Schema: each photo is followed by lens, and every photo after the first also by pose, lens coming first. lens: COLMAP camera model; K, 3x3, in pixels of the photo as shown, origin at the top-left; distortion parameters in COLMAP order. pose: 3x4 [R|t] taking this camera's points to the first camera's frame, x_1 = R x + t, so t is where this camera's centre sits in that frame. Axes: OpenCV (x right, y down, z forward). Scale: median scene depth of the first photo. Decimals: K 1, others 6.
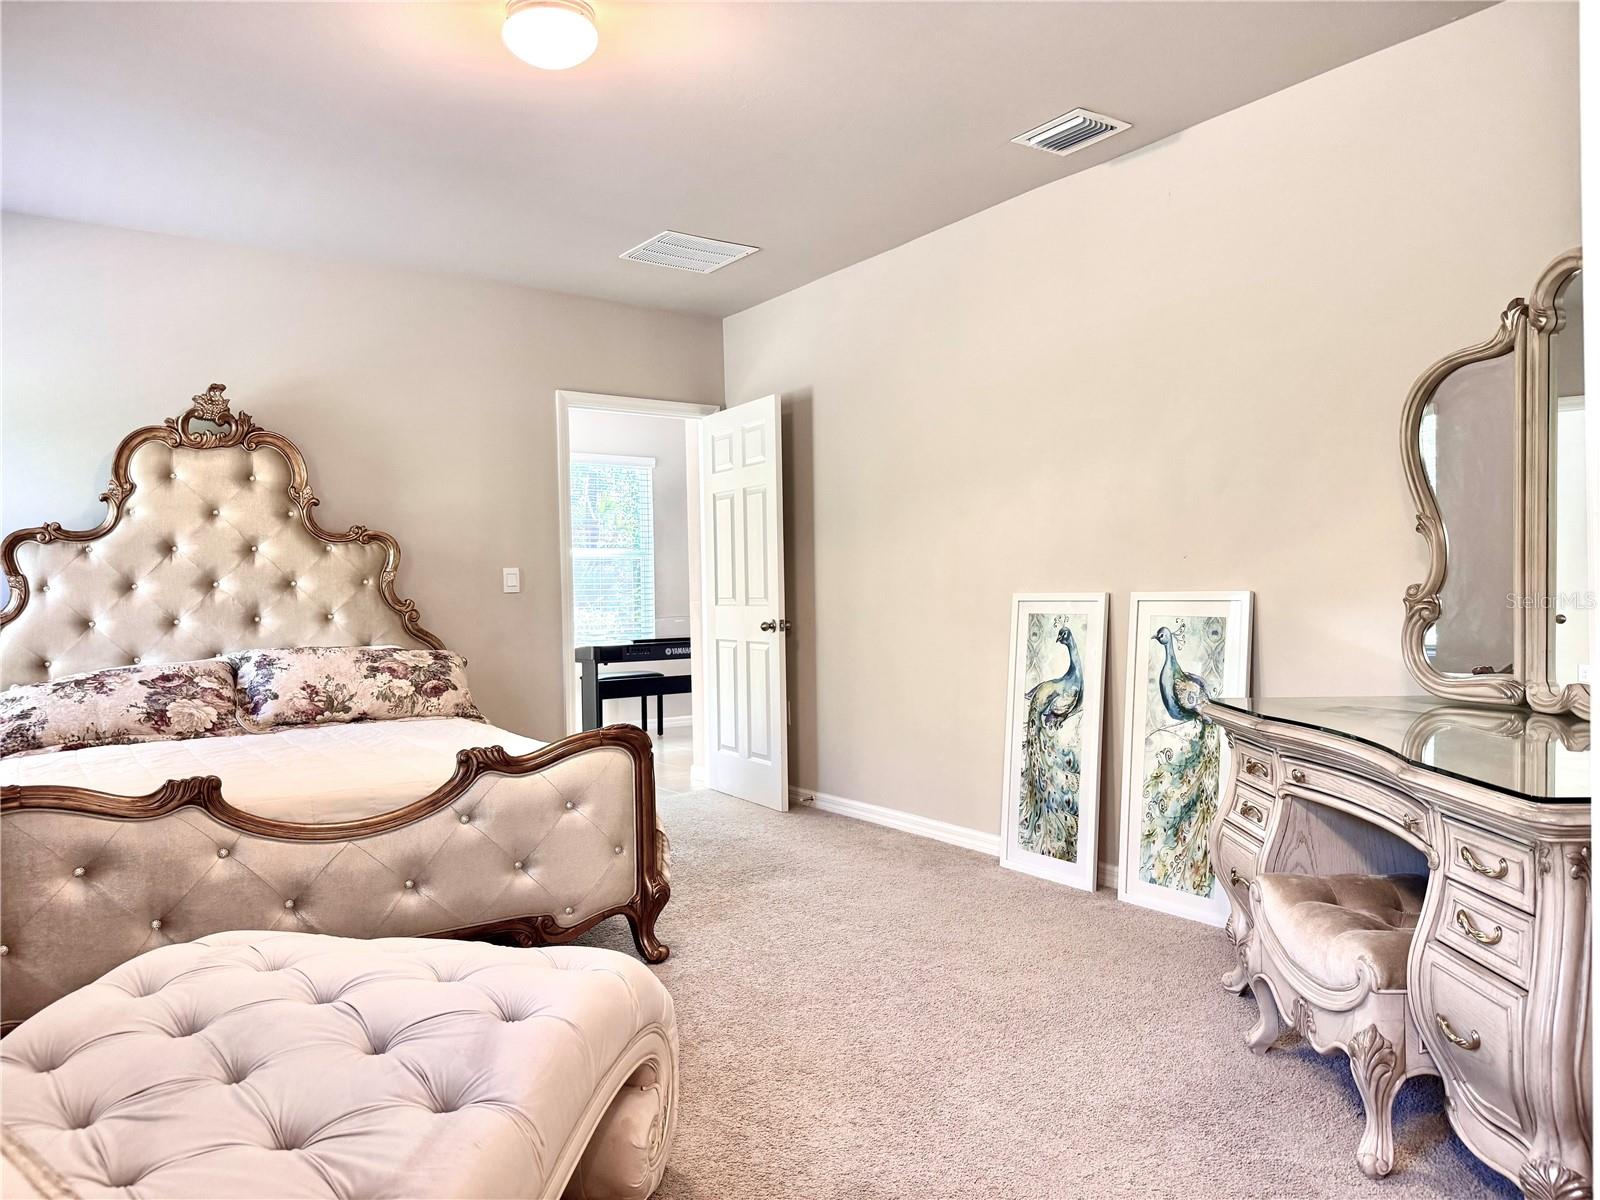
lens RADIAL K [[1170.8, 0, 800.0], [0, 1170.8, 600.0], [0, 0, 1]] dist [0.163761, -0.192319]
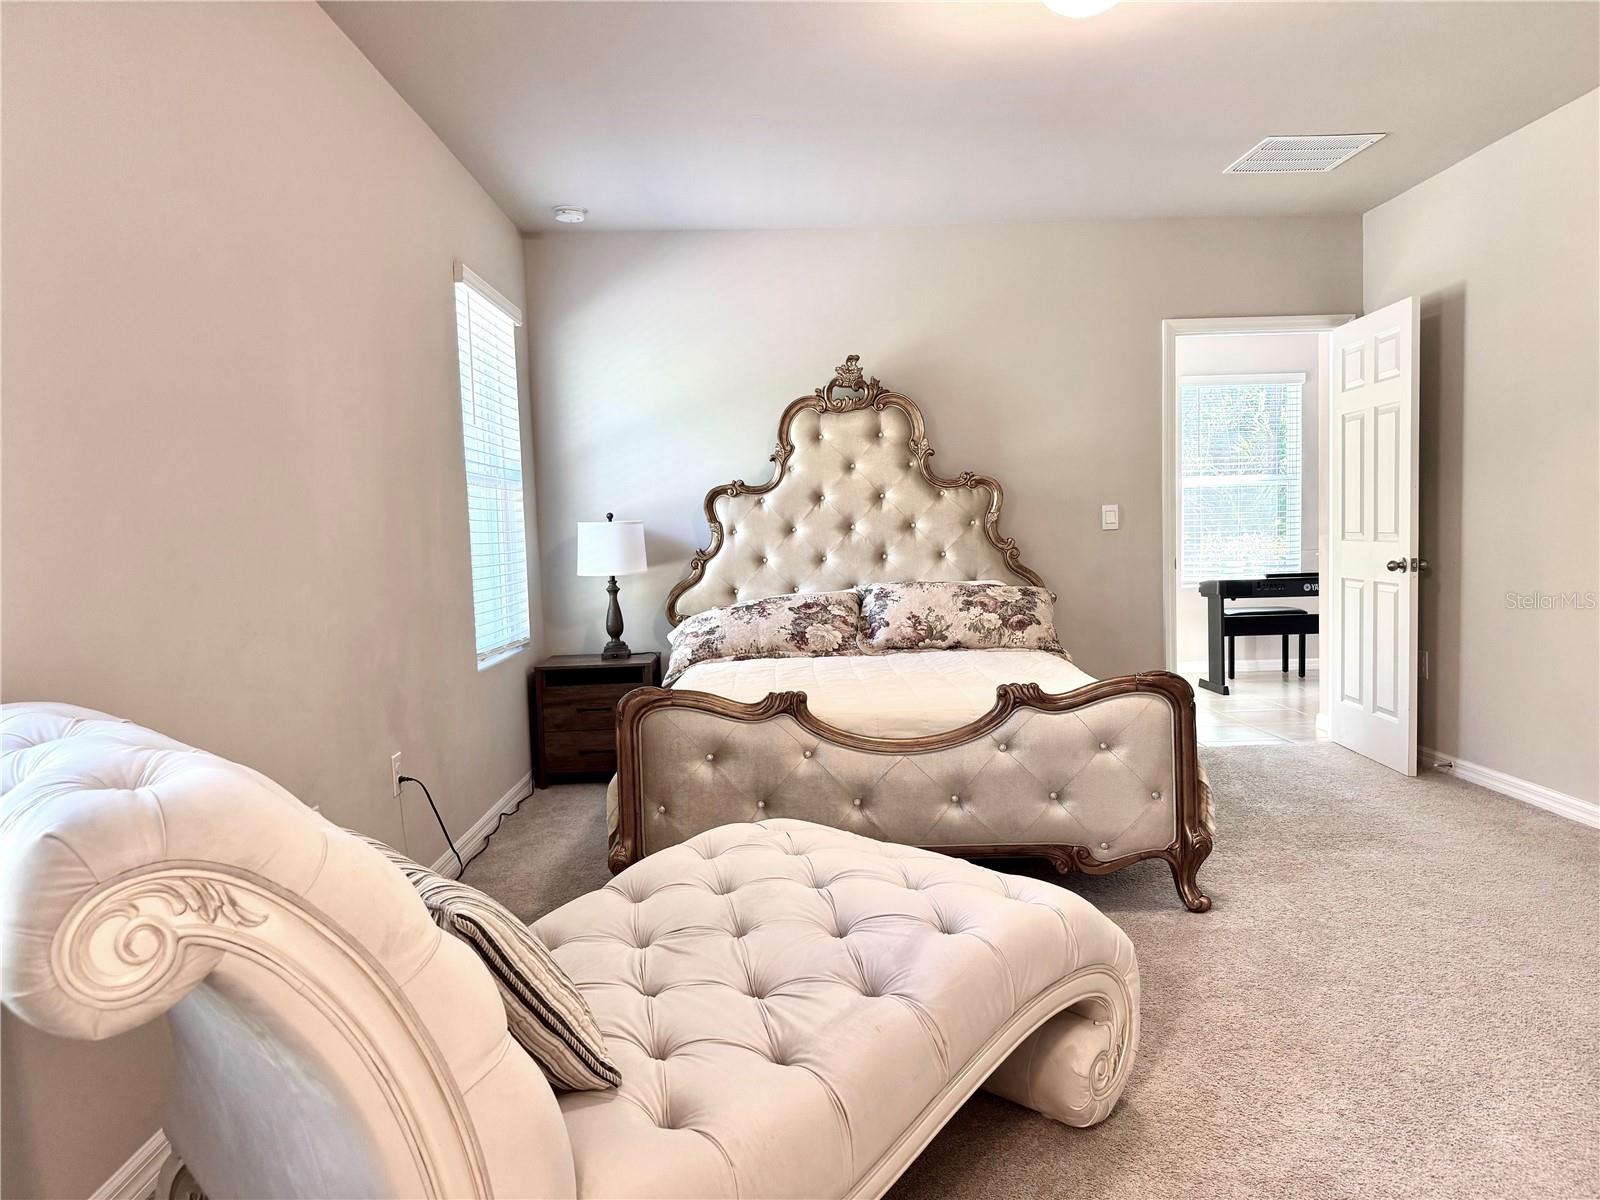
lens RADIAL K [[1170.8, 0, 800.0], [0, 1170.8, 600.0], [0, 0, 1]] dist [0.163761, -0.192319]
pose [[0.836111, 0.028190, -0.547836, 0.115880], [0.008757, 0.997866, 0.064712, -0.017588], [0.548491, -0.058904, 0.834079, 0.001526]]
